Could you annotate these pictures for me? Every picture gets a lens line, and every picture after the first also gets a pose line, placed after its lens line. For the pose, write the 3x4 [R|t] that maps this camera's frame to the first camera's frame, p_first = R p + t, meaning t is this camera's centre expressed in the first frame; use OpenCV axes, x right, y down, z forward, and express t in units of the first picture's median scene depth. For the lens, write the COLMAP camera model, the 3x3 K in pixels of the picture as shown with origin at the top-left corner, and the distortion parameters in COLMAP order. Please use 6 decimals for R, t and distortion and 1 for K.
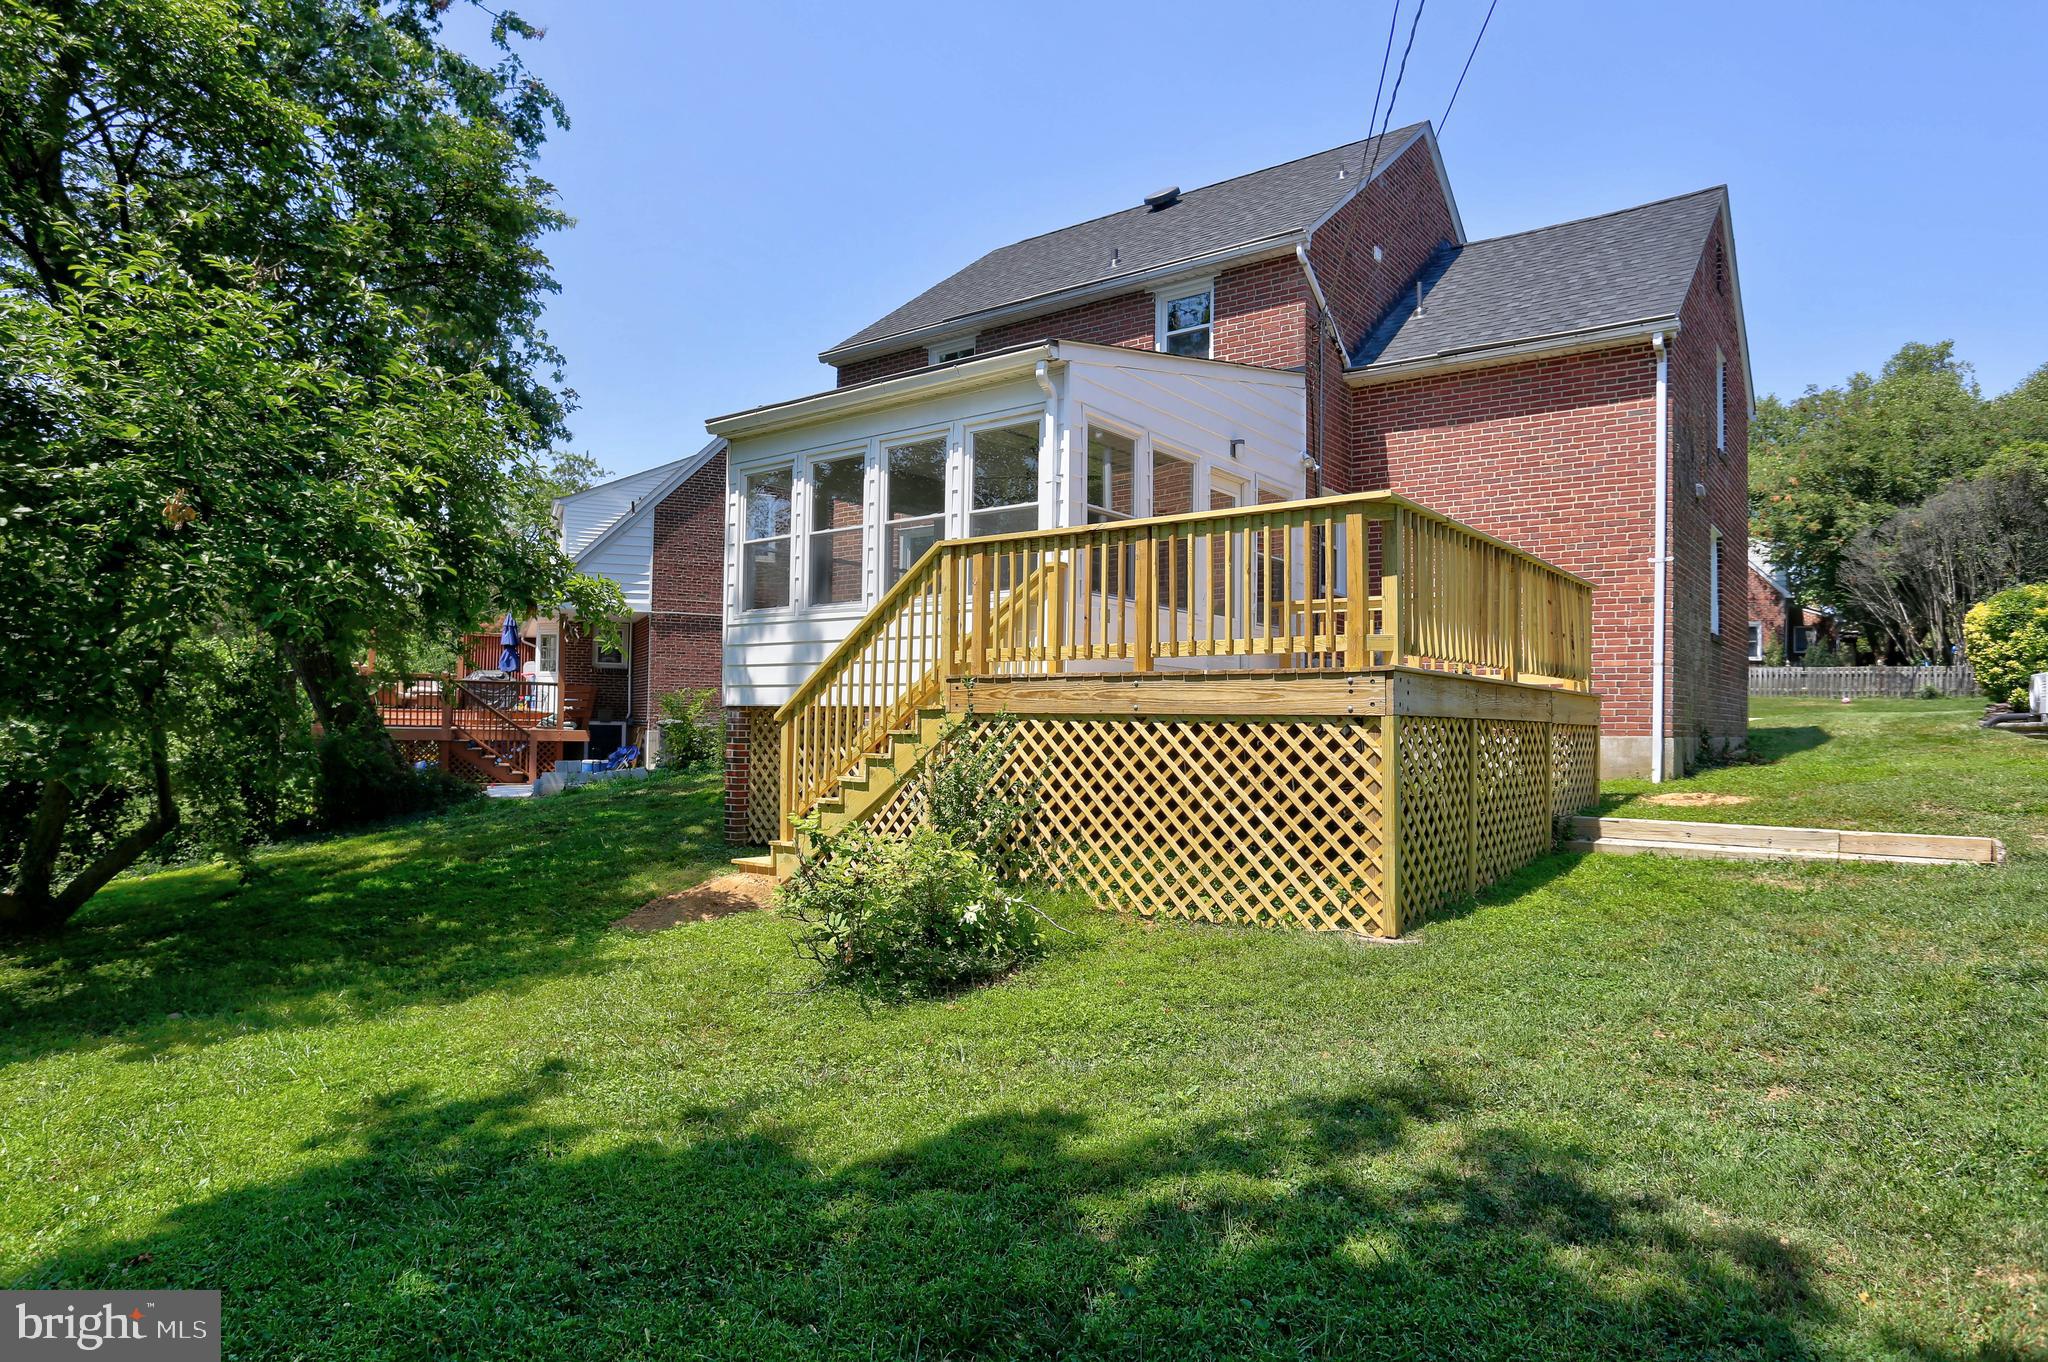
lens RADIAL K [[1184.9, 0, 1018.3], [0, 1184.9, 638.3], [0, 0, 1]] dist [-0.025764, 0.002422]
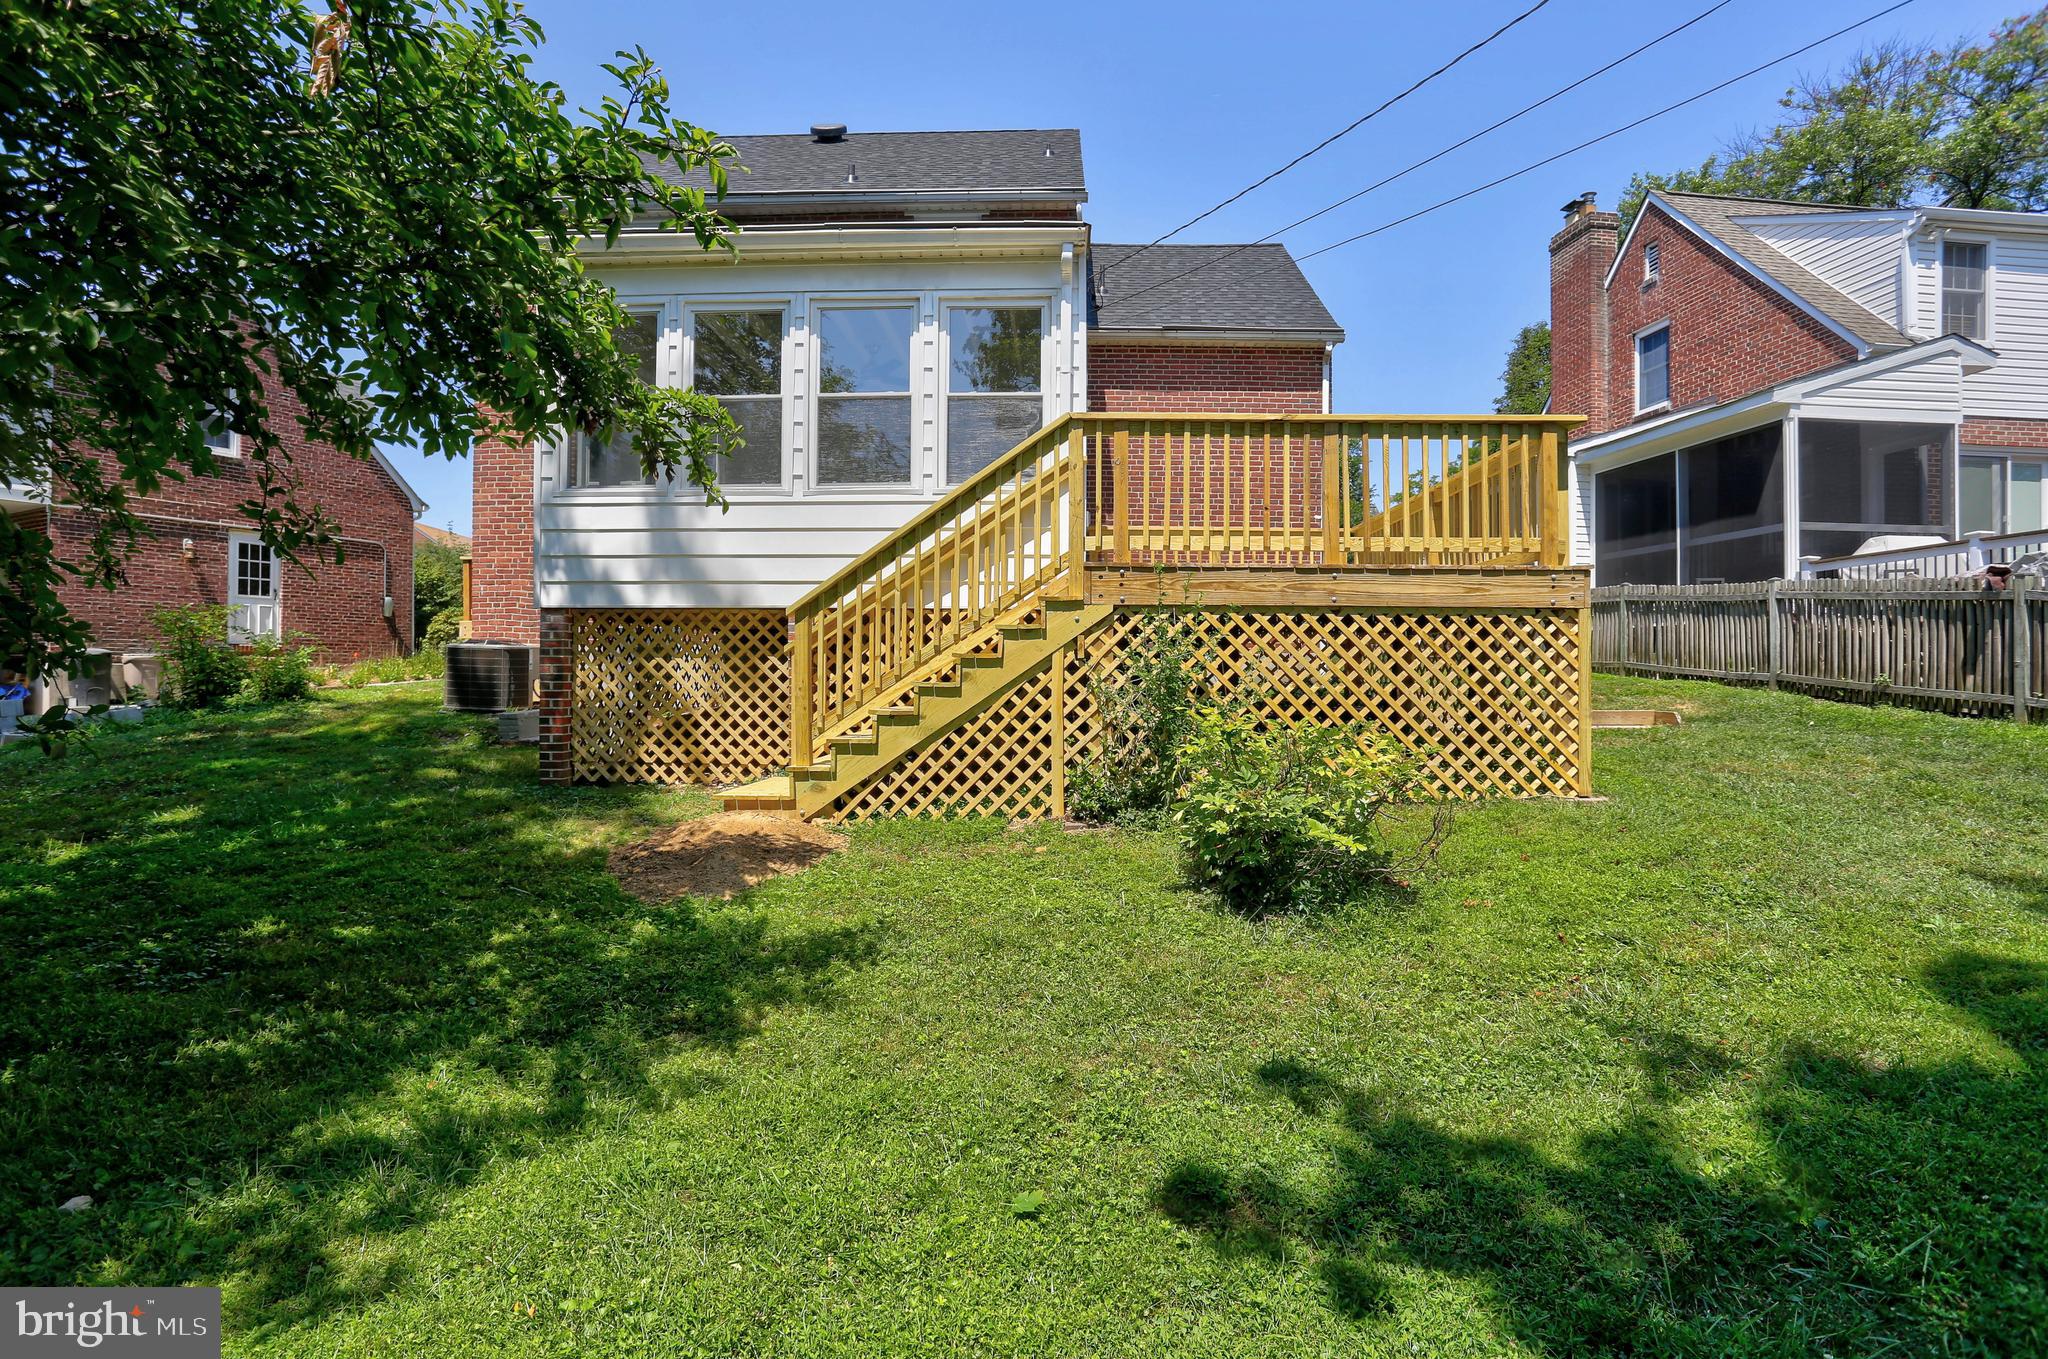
lens RADIAL K [[1013.9, 0, 1026.2], [0, 1013.9, 652.0], [0, 0, 1]] dist [-0.066313, 0.026835]
pose [[0.807116, 0.002863, 0.590386, -0.349788], [-0.036210, 0.998346, 0.044661, 0.042074], [-0.589282, -0.057424, 0.805884, 0.262172]]
